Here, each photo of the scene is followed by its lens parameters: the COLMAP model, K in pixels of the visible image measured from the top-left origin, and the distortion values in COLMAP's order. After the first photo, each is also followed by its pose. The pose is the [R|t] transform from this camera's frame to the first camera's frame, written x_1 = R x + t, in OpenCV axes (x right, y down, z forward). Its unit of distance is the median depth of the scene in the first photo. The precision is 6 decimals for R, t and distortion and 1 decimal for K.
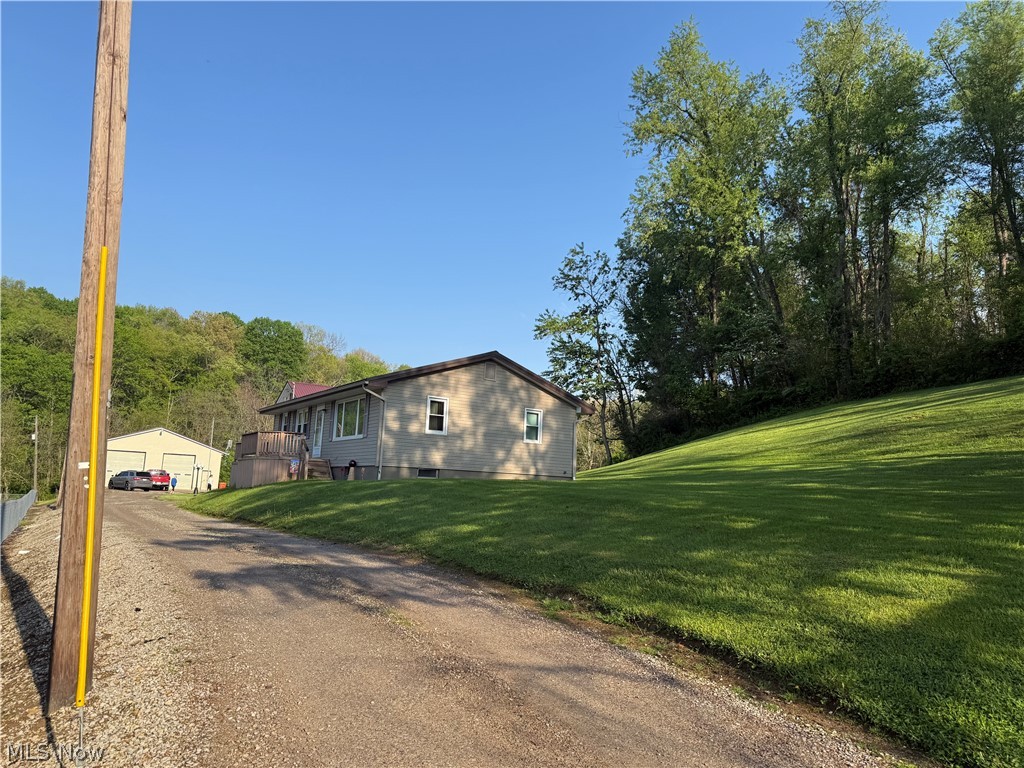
lens RADIAL K [[702.3, 0, 513.2], [0, 702.3, 406.0], [0, 0, 1]] dist [0.067054, -0.089894]
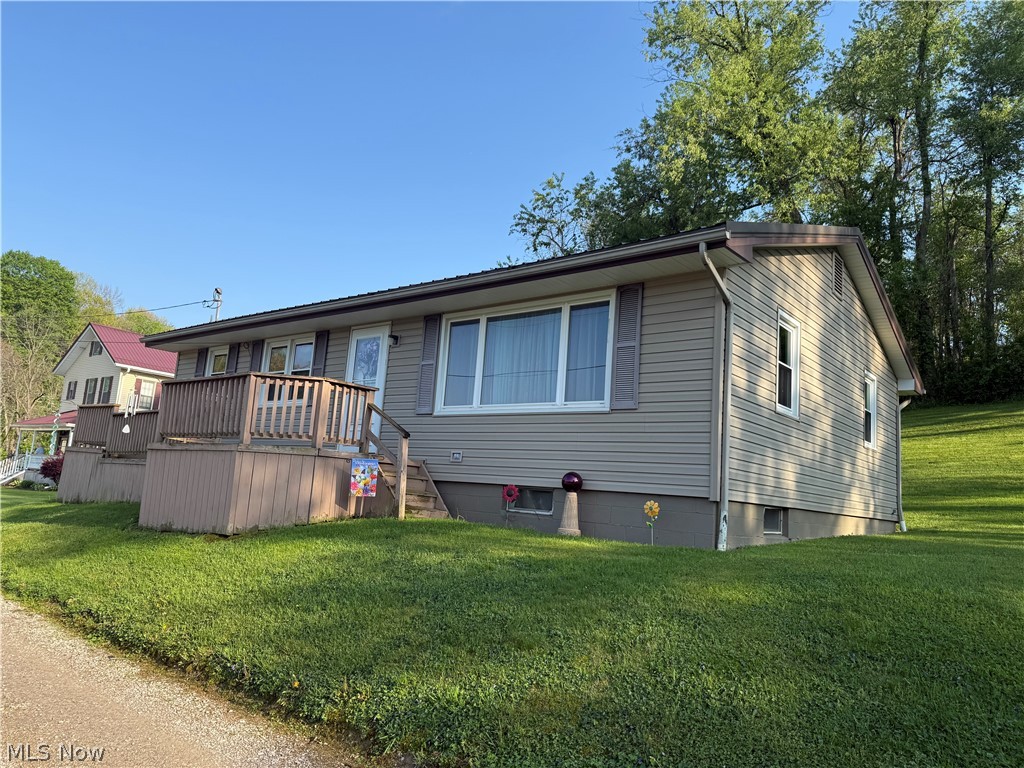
lens RADIAL K [[709.2, 0, 493.0], [0, 709.2, 385.5], [0, 0, 1]] dist [0.072971, -0.088196]
pose [[0.961133, 0.076151, 0.265377, -0.335510], [-0.071437, 0.997069, -0.027387, 0.042928], [-0.266684, 0.007365, 0.963756, 0.620431]]
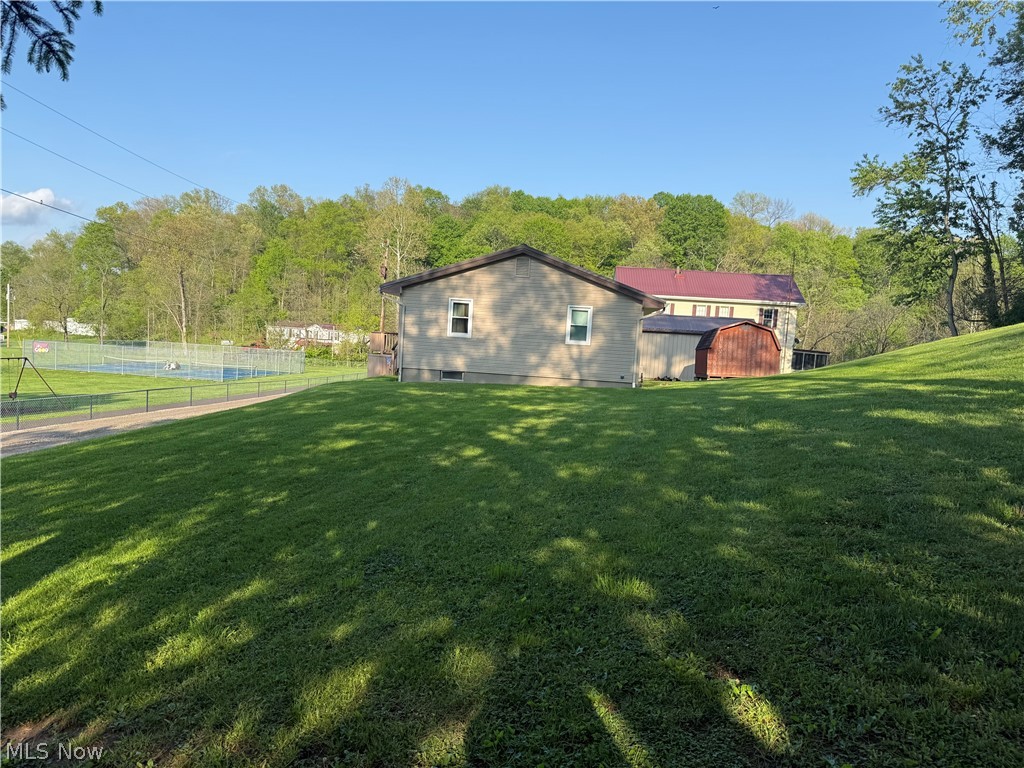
lens RADIAL K [[702.3, 0, 513.2], [0, 702.3, 406.0], [0, 0, 1]] dist [0.067054, -0.089894]
pose [[0.788990, 0.061491, -0.611321, 0.515672], [0.047274, 0.985954, 0.160189, -0.018839], [0.612584, -0.155287, 0.775001, 0.248851]]
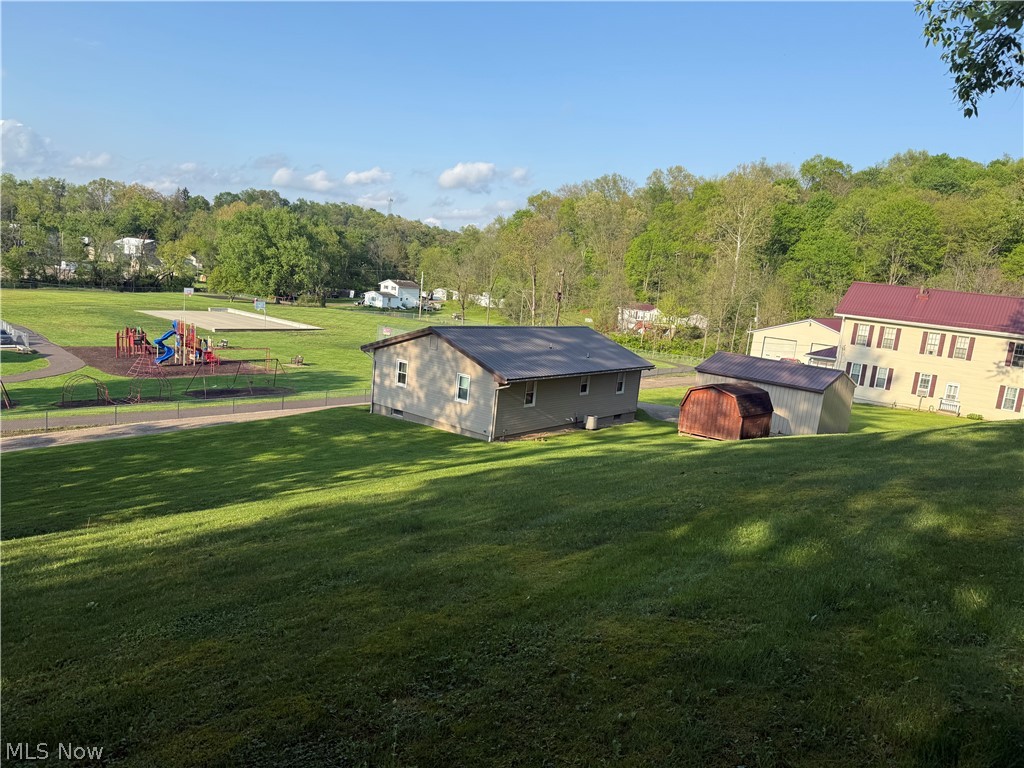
lens RADIAL K [[702.3, 0, 513.2], [0, 702.3, 406.0], [0, 0, 1]] dist [0.067054, -0.089894]
pose [[0.309187, 0.164280, -0.936705, 1.170435], [0.033646, 0.982461, 0.183410, -0.161006], [0.950406, -0.088224, 0.298237, 0.734653]]
